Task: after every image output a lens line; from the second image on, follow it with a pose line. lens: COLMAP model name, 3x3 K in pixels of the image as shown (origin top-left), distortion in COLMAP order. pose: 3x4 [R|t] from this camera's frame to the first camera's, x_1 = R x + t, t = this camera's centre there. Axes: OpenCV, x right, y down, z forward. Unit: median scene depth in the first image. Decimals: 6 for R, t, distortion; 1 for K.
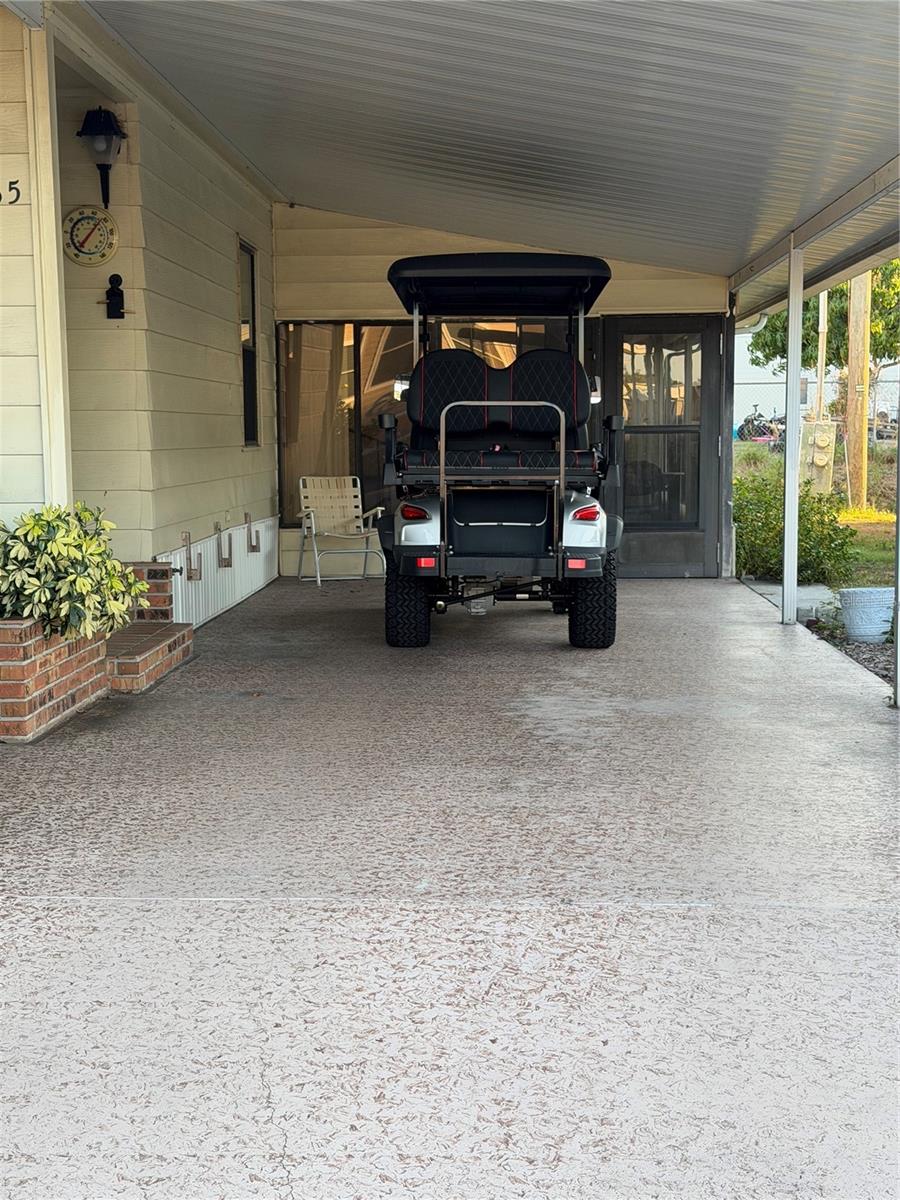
lens RADIAL K [[1658.5, 0, 449.9], [0, 1658.5, 601.1], [0, 0, 1]] dist [0.032098, 0.000000]
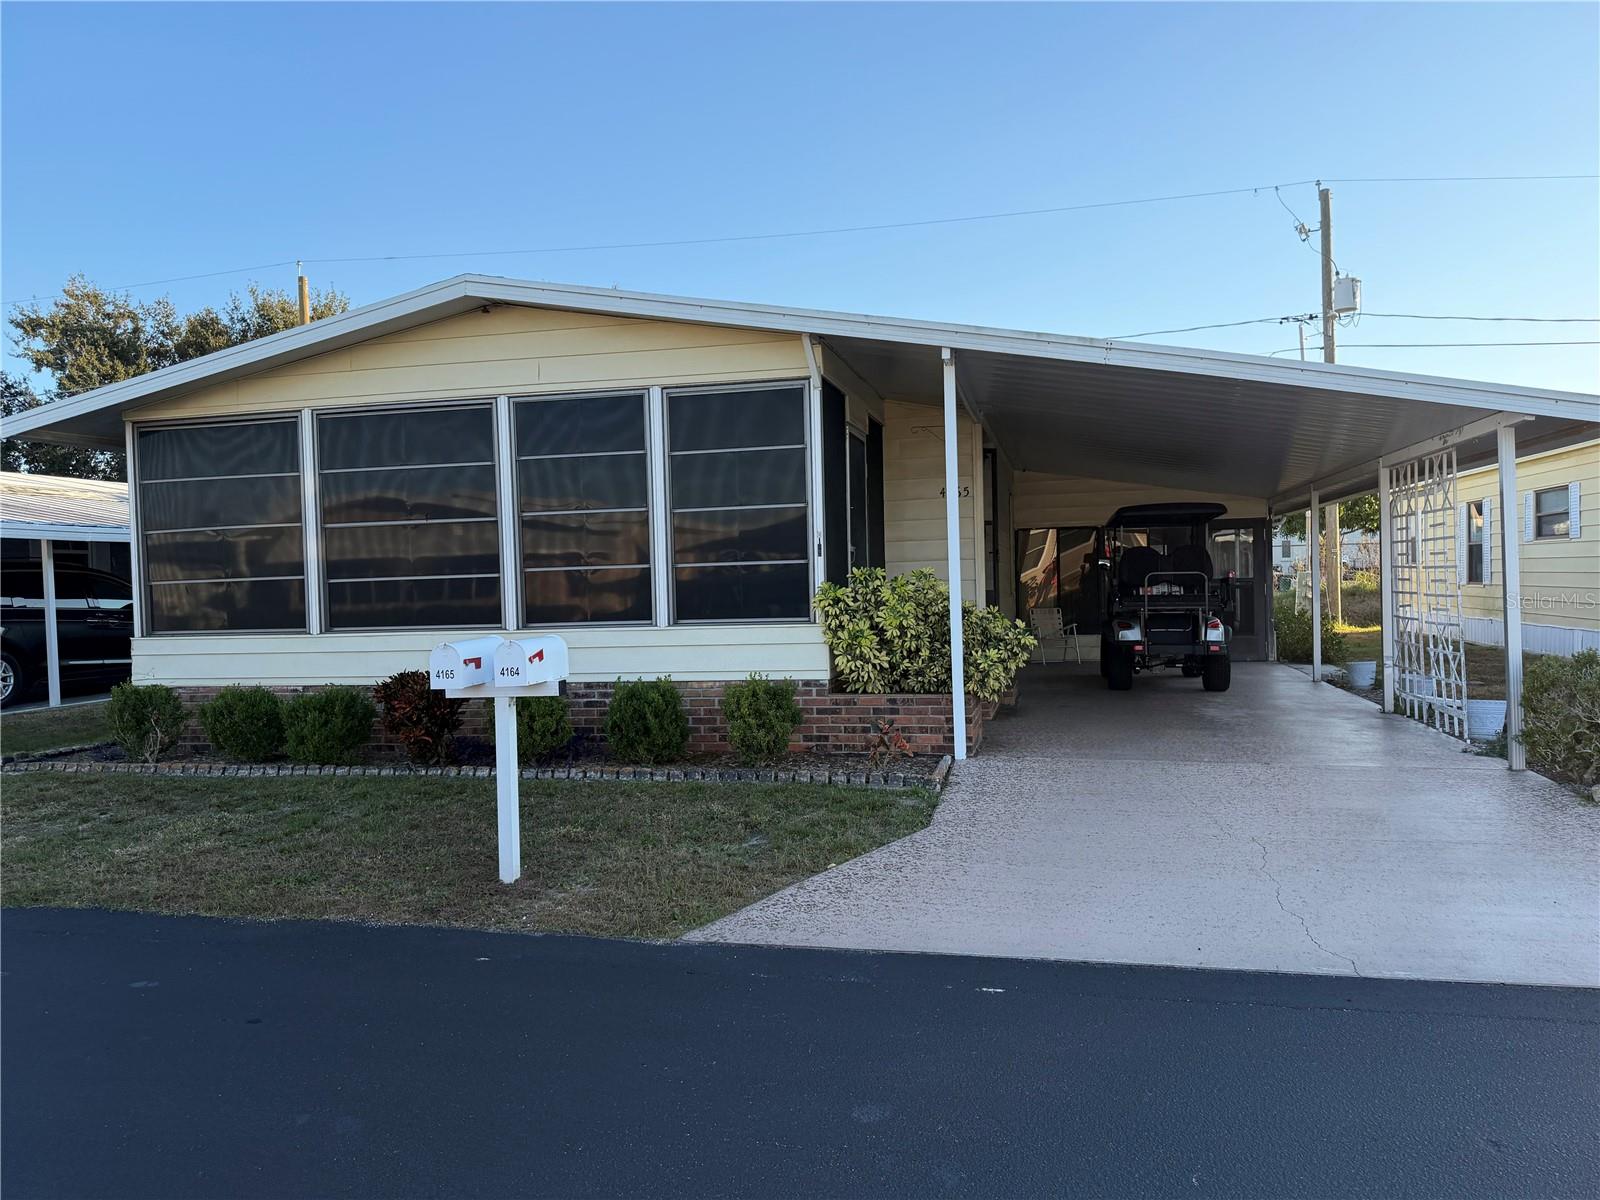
lens RADIAL K [[1140.8, 0, 804.5], [0, 1140.8, 599.8], [0, 0, 1]] dist [0.010229, 0.000894]
pose [[0.982943, -0.011245, -0.183564, -0.149037], [-0.003761, 0.996691, -0.081192, 0.031611], [0.183869, 0.080497, 0.979649, -0.454553]]
